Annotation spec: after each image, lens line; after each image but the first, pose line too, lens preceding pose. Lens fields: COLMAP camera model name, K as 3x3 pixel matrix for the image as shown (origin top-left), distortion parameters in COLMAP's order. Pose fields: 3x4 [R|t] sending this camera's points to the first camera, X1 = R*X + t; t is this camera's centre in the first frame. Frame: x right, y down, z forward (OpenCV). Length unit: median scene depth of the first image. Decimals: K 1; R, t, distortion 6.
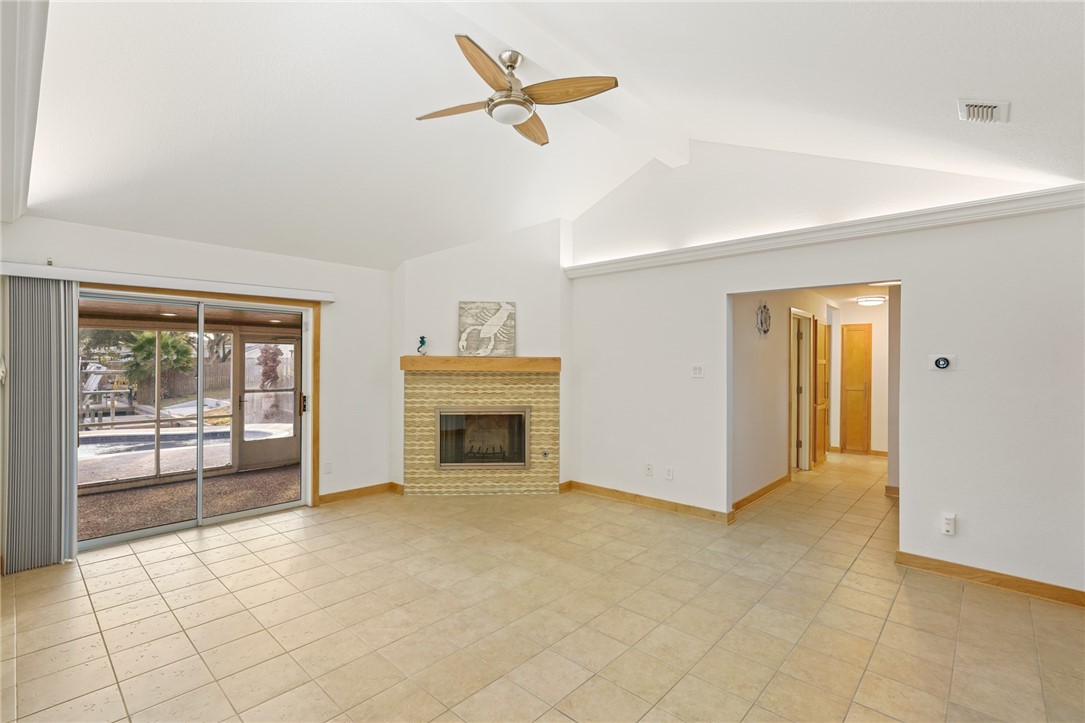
lens RADIAL K [[485.4, 0, 533.7], [0, 485.4, 364.5], [0, 0, 1]] dist [-0.015788, 0.007400]
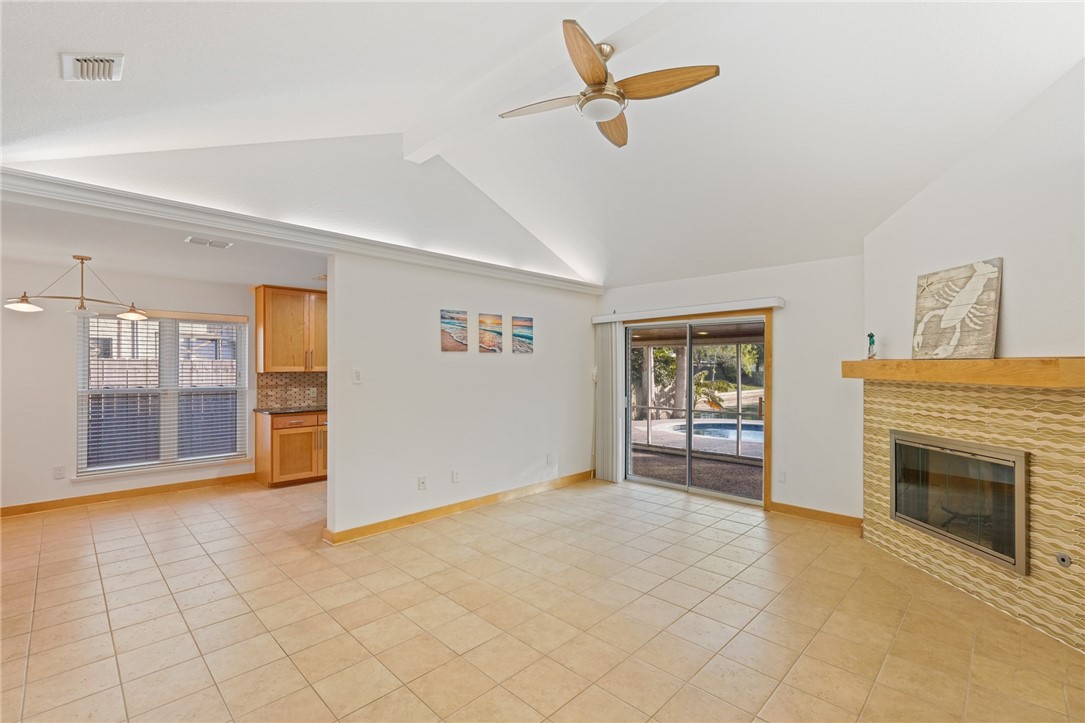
lens RADIAL K [[485.4, 0, 559.5], [0, 485.4, 365.5], [0, 0, 1]] dist [-0.015788, 0.007400]
pose [[-0.010812, -0.007826, -0.999911, 0.510483], [-0.003125, 0.999965, -0.007793, -0.001223], [0.999937, 0.003040, -0.010836, 0.517003]]
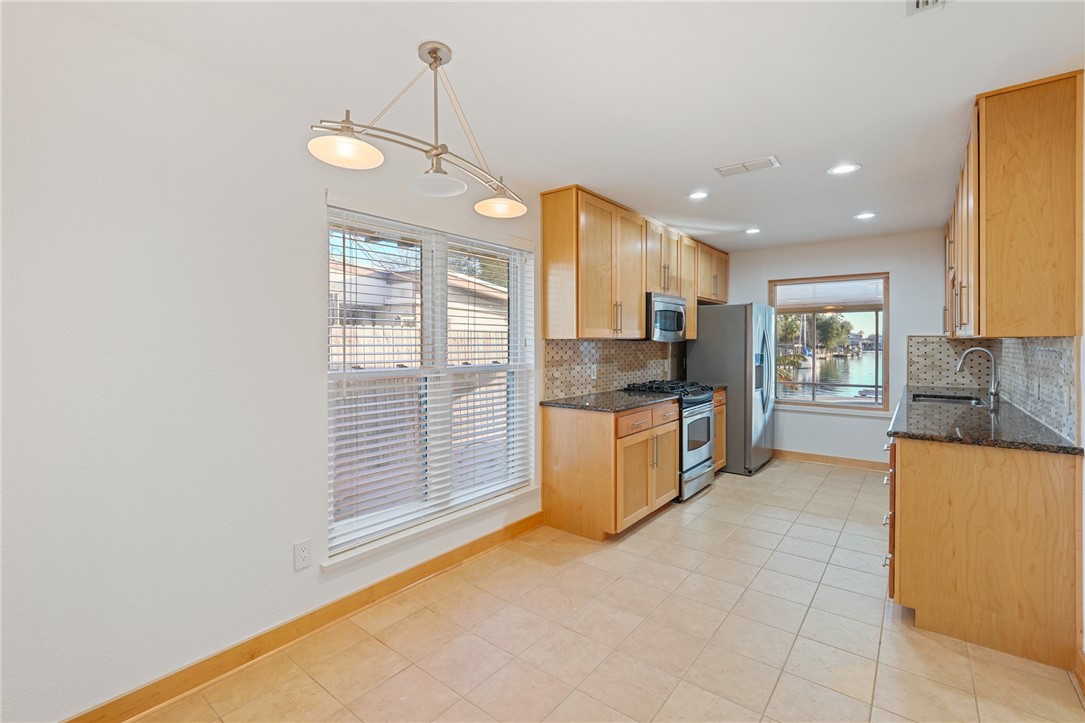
lens RADIAL K [[485.4, 0, 555.7], [0, 485.4, 345.1], [0, 0, 1]] dist [-0.015788, 0.007400]
pose [[0.103085, -0.002204, -0.994670, 0.052722], [0.000832, 0.999997, -0.002130, 0.017918], [0.994672, -0.000608, 0.103086, -0.247987]]
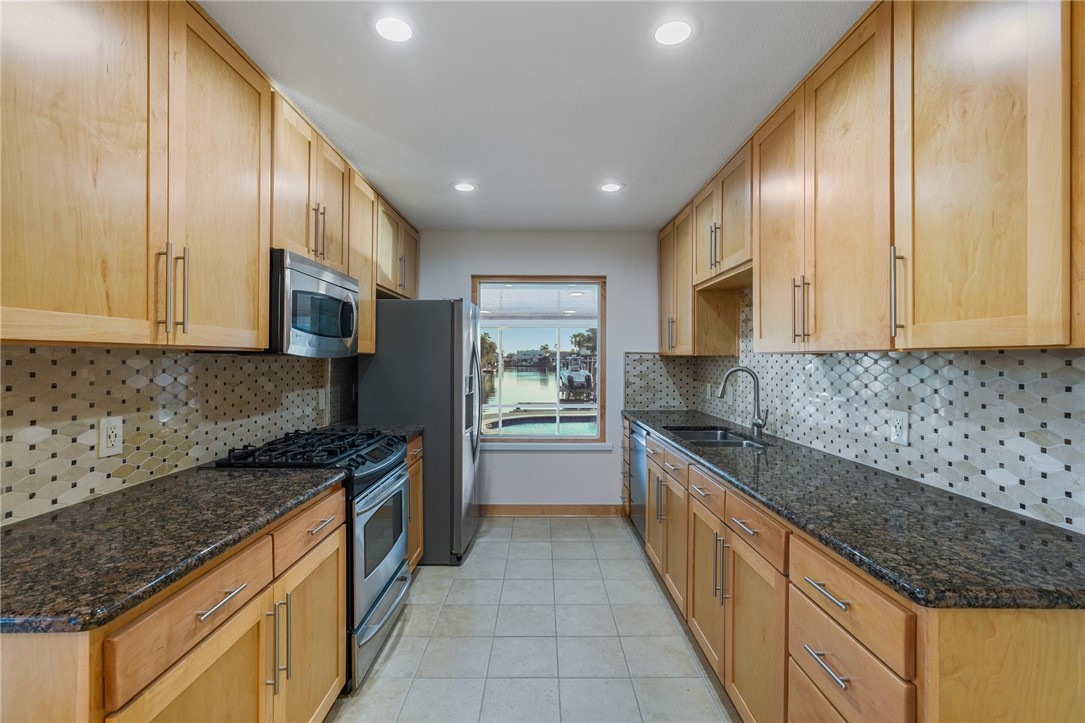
lens RADIAL K [[485.4, 0, 536.1], [0, 485.4, 356.7], [0, 0, 1]] dist [-0.015788, 0.007400]
pose [[0.672725, -0.010121, -0.739824, -0.317871], [0.001674, 0.999925, -0.012157, 0.015587], [0.739891, 0.006940, 0.672691, -0.116947]]
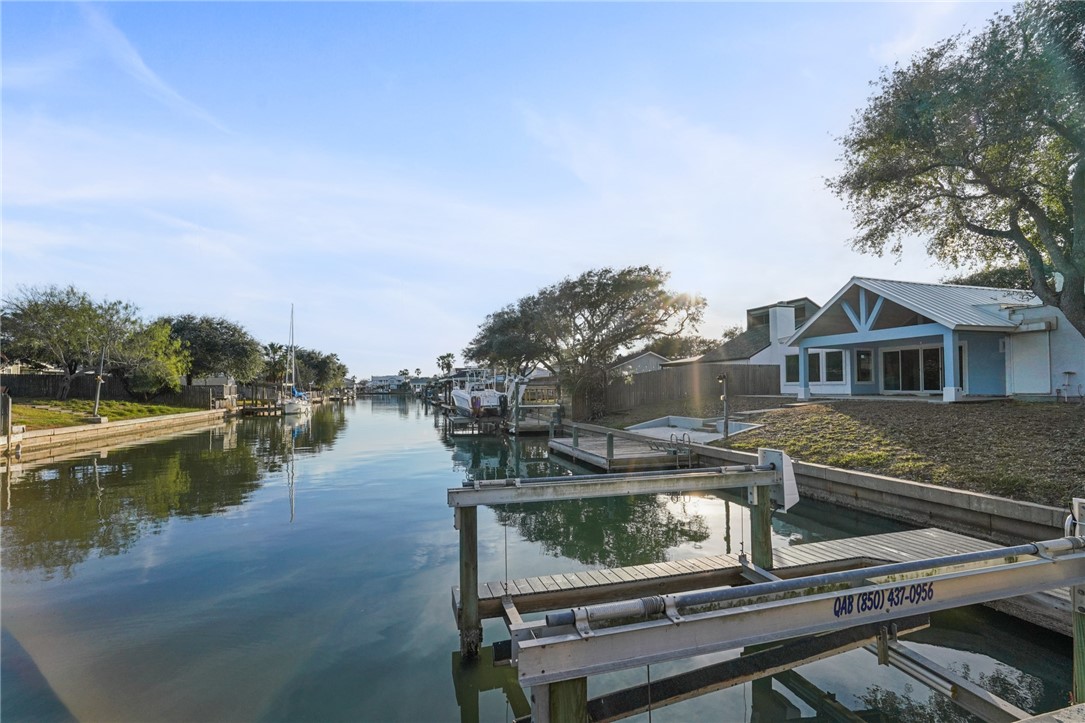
lens RADIAL K [[485.4, 0, 542.8], [0, 485.4, 379.9], [0, 0, 1]] dist [-0.015788, 0.007400]
pose [[0.862527, -0.019493, -0.505636, -2.151534], [0.010866, 0.999741, -0.020007, 0.132008], [0.505895, 0.011763, 0.862515, 1.318640]]
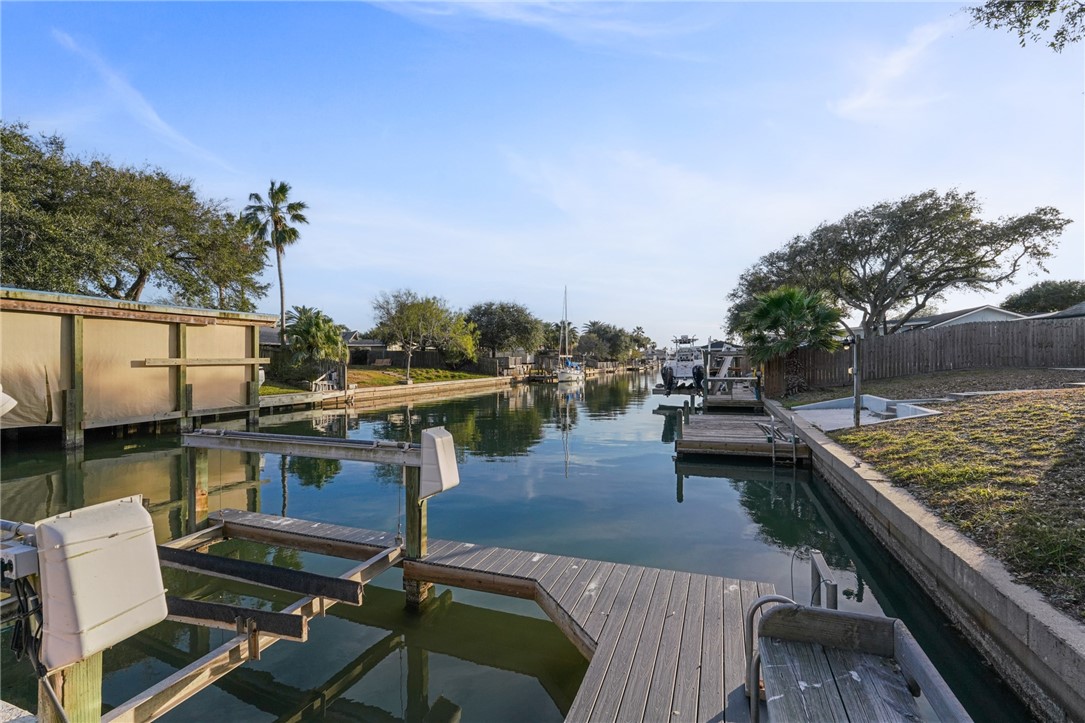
lens RADIAL K [[485.4, 0, 545.1], [0, 485.4, 362.3], [0, 0, 1]] dist [-0.015788, 0.007400]
pose [[0.389188, -0.007089, -0.921131, -1.478561], [0.010900, 0.999936, -0.003090, 0.145031], [0.921094, -0.008838, 0.389240, 2.128412]]
